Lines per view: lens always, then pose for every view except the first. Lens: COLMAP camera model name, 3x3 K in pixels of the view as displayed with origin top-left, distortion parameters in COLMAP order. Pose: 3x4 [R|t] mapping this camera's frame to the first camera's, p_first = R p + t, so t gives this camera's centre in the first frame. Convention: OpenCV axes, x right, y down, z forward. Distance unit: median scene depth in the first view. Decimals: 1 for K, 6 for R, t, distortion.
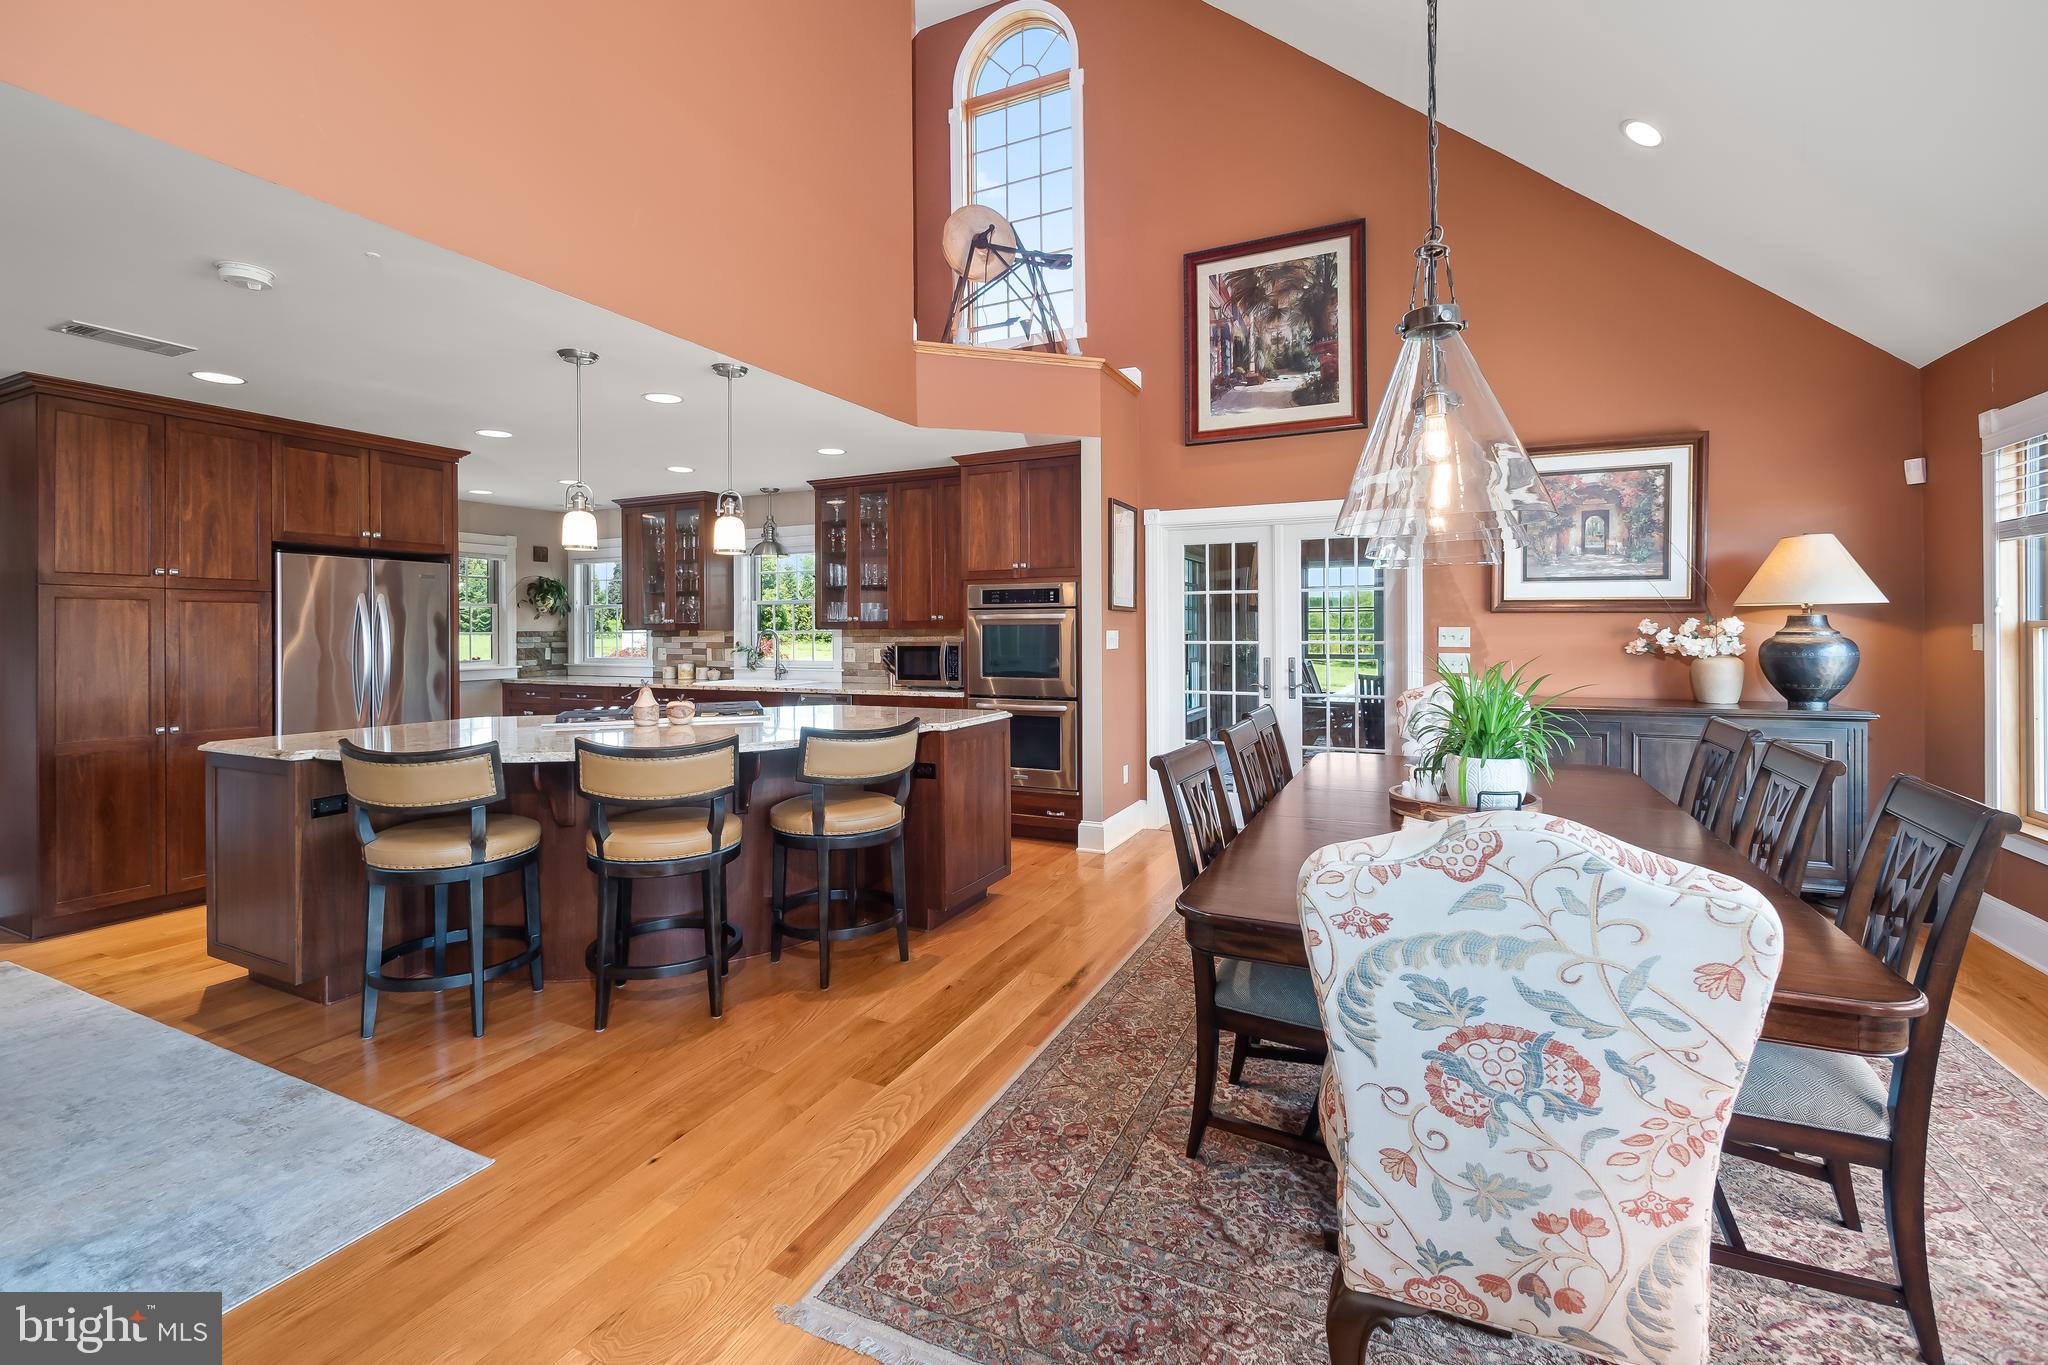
lens RADIAL K [[866.6, 0, 1021.9], [0, 866.6, 630.7], [0, 0, 1]] dist [-0.006276, 0.001034]
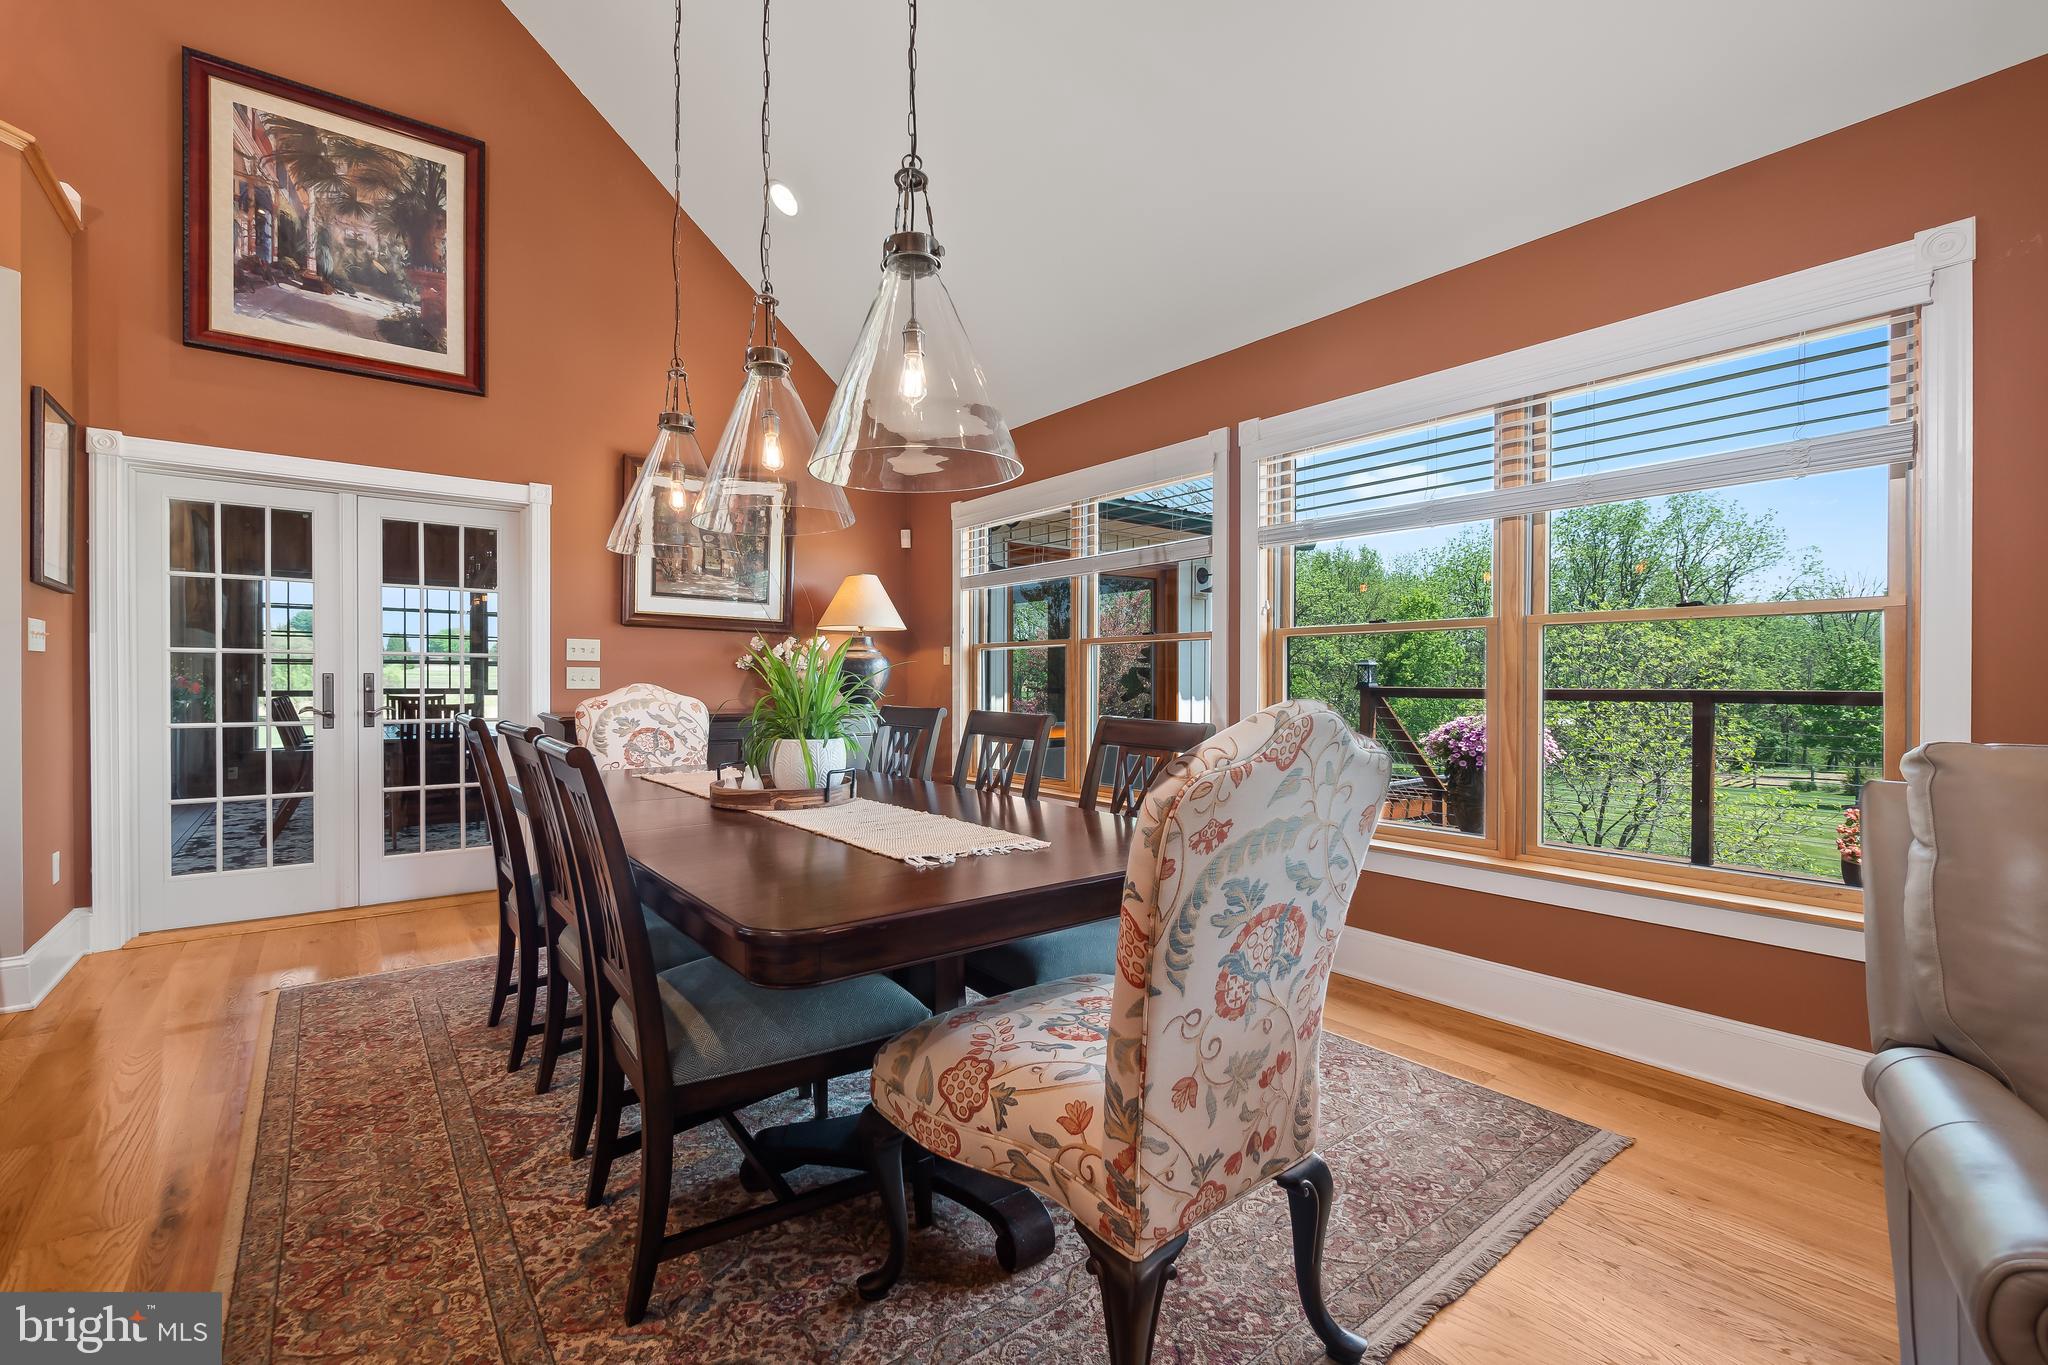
lens RADIAL K [[866.6, 0, 1005.4], [0, 866.6, 688.7], [0, 0, 1]] dist [-0.006276, 0.001034]
pose [[0.453564, -0.002754, 0.891219, -0.148089], [-0.004771, 0.999973, 0.005518, 0.051282], [-0.891211, -0.006755, 0.453539, 0.223887]]
